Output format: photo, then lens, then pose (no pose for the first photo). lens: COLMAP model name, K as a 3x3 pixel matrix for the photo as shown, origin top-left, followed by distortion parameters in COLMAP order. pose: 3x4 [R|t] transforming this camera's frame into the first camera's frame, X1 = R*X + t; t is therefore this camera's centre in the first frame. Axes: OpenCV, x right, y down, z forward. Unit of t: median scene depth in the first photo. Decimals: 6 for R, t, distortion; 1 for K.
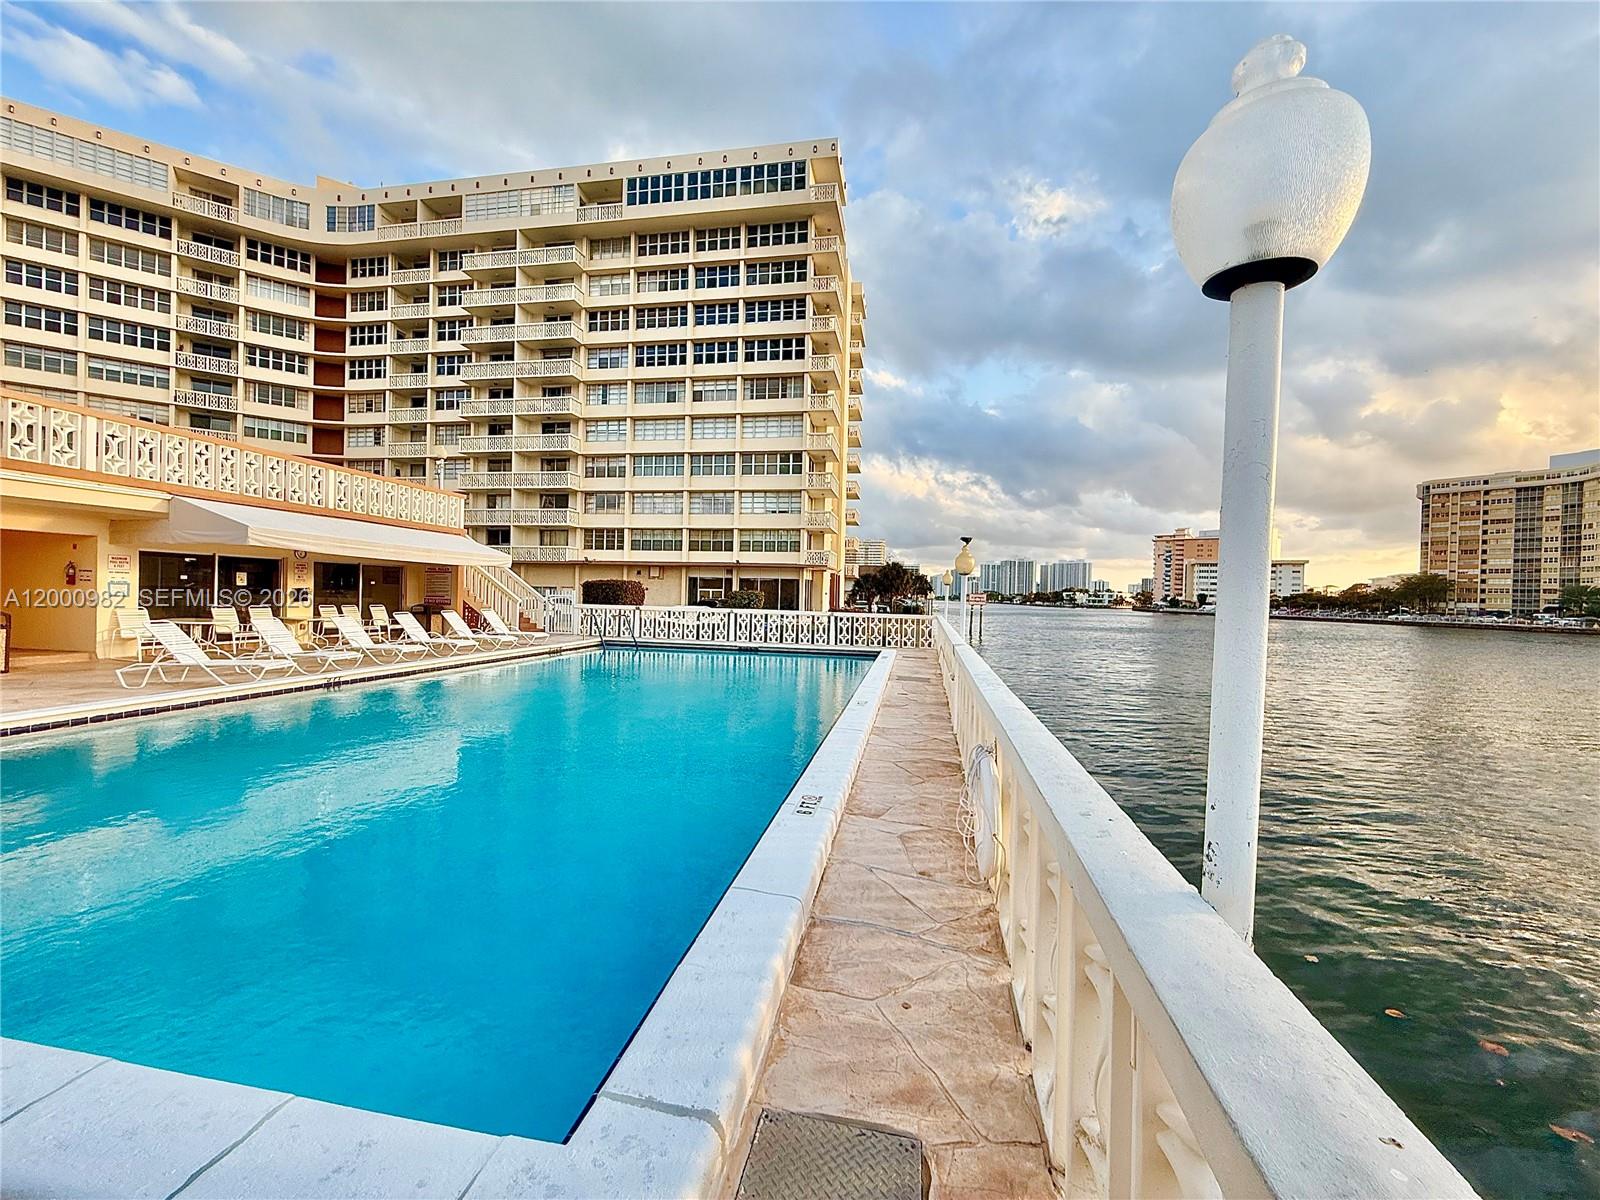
lens RADIAL K [[636.8, 0, 795.8], [0, 636.8, 601.4], [0, 0, 1]] dist [-0.000471, -0.000227]
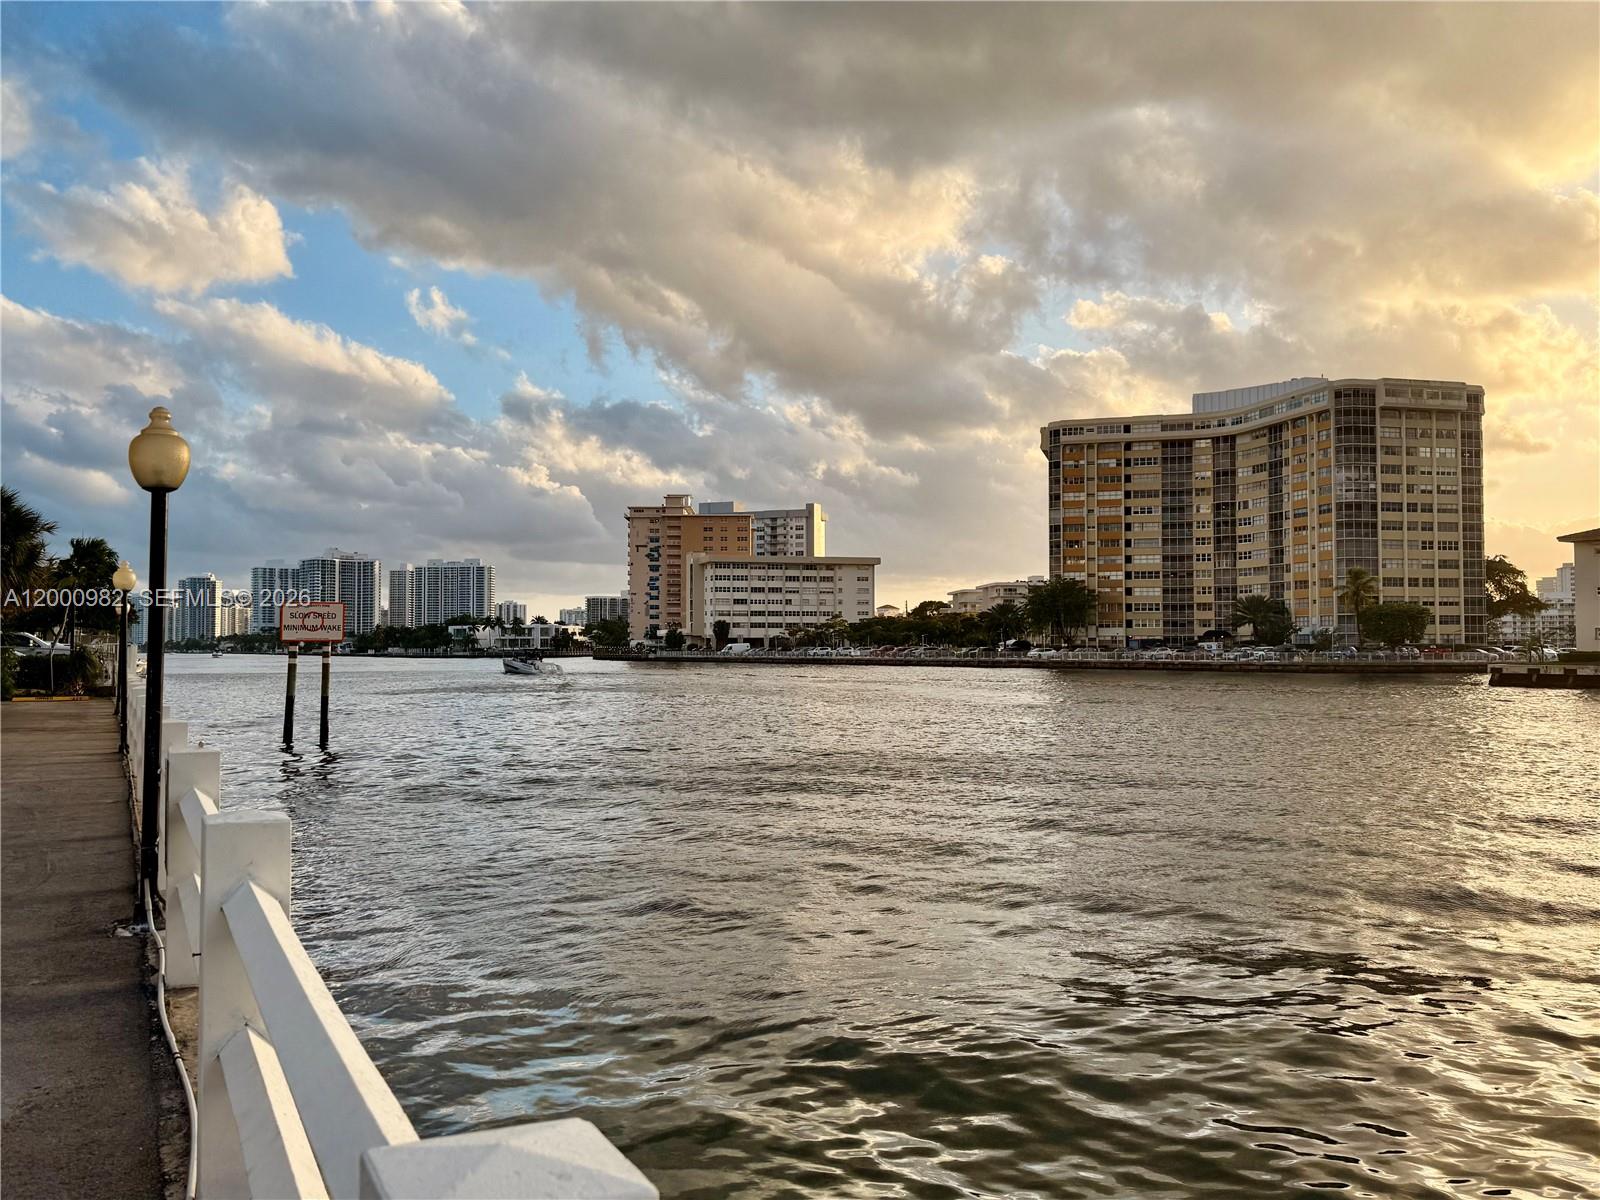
lens RADIAL K [[1351.6, 0, 806.4], [0, 1351.6, 591.4], [0, 0, 1]] dist [0.083735, -0.087889]
pose [[0.786031, -0.000492, 0.618188, 0.066654], [0.027041, 0.999070, -0.033588, 0.006089], [-0.617596, 0.043118, 0.785313, 0.306372]]
